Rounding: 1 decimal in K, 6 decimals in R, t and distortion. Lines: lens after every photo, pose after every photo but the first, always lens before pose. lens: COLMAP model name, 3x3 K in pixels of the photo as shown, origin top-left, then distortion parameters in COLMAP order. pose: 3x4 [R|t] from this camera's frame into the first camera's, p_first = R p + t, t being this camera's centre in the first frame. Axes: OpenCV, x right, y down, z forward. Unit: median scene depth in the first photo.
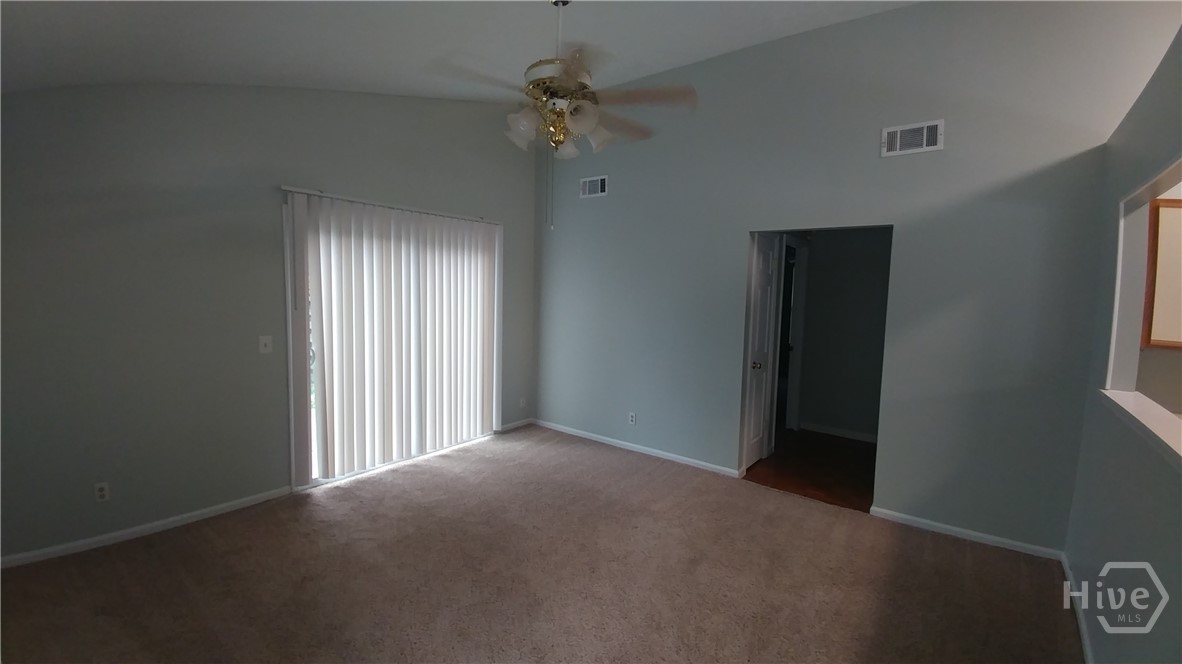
lens RADIAL K [[485.7, 0, 599.5], [0, 485.7, 327.6], [0, 0, 1]] dist [-0.000176, -0.027853]
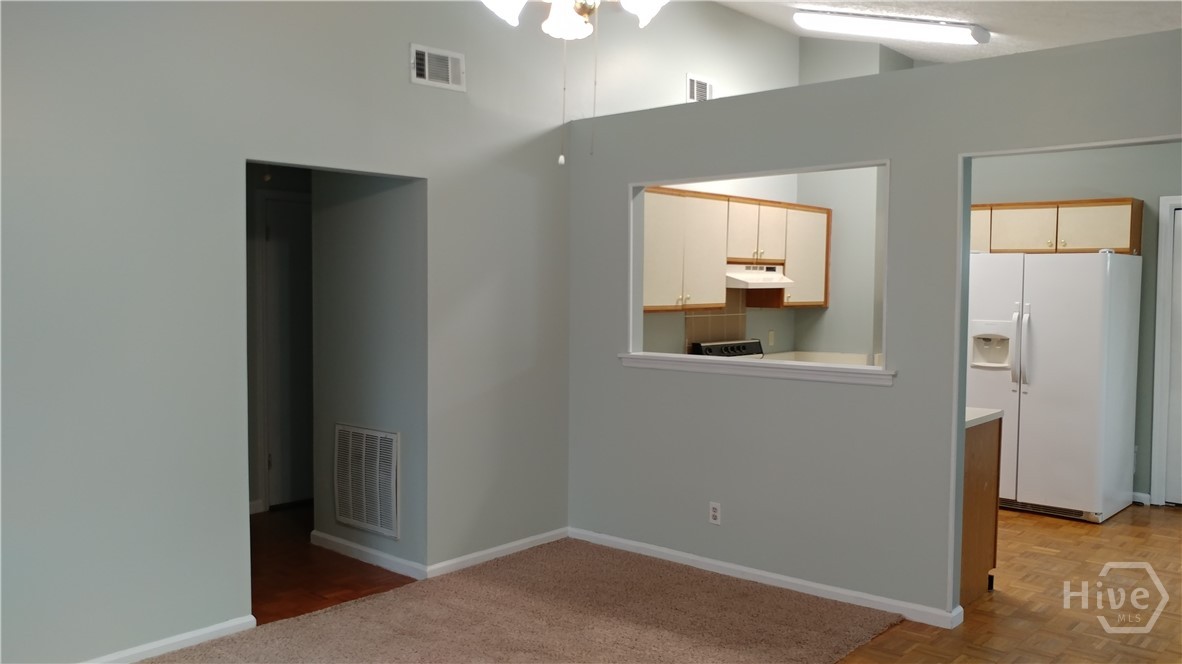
lens RADIAL K [[979.2, 0, 604.7], [0, 979.2, 347.7], [0, 0, 1]] dist [0.058528, 0.000423]
pose [[0.038589, -0.089169, 0.995269, -0.731669], [0.081306, 0.992988, 0.085812, -0.050606], [-0.995942, 0.077610, 0.045568, 0.547800]]
